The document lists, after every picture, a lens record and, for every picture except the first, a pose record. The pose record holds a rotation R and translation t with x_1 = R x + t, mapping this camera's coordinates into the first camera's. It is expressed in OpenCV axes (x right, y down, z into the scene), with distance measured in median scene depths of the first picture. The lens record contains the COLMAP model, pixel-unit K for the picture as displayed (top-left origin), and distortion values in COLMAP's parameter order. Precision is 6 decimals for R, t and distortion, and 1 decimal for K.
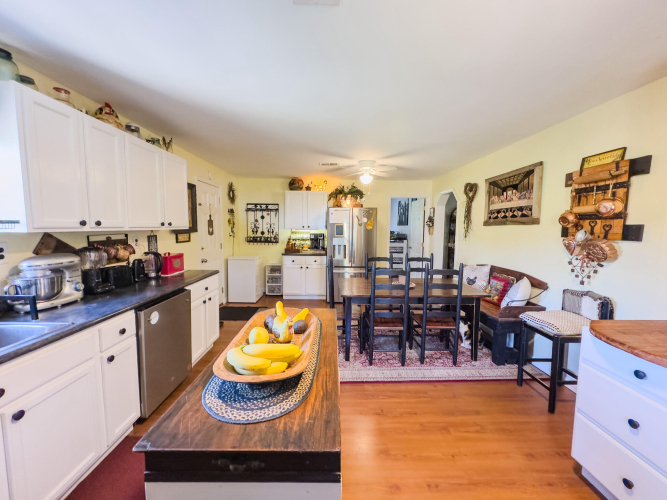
lens RADIAL K [[265.6, 0, 333.3], [0, 265.6, 248.7], [0, 0, 1]] dist [-0.001173, 0.000147]
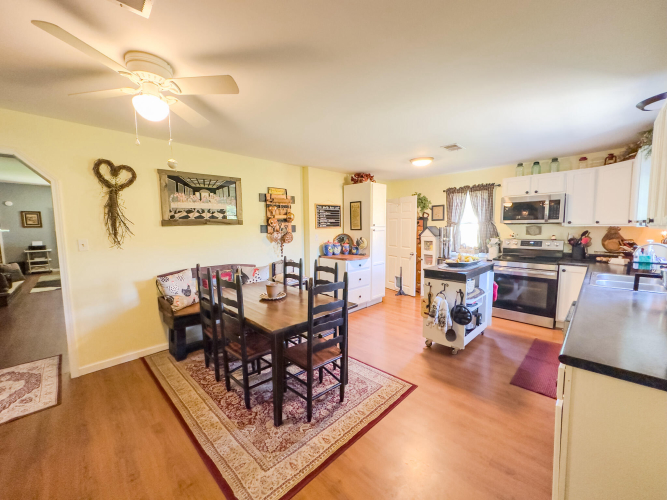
lens RADIAL K [[265.6, 0, 334.6], [0, 265.6, 250.5], [0, 0, 1]] dist [-0.001173, 0.000147]
pose [[-0.696850, -0.060150, 0.714691, -0.448774], [0.070153, 0.985982, 0.151384, -0.113613], [-0.713778, 0.155630, -0.682862, 1.363467]]
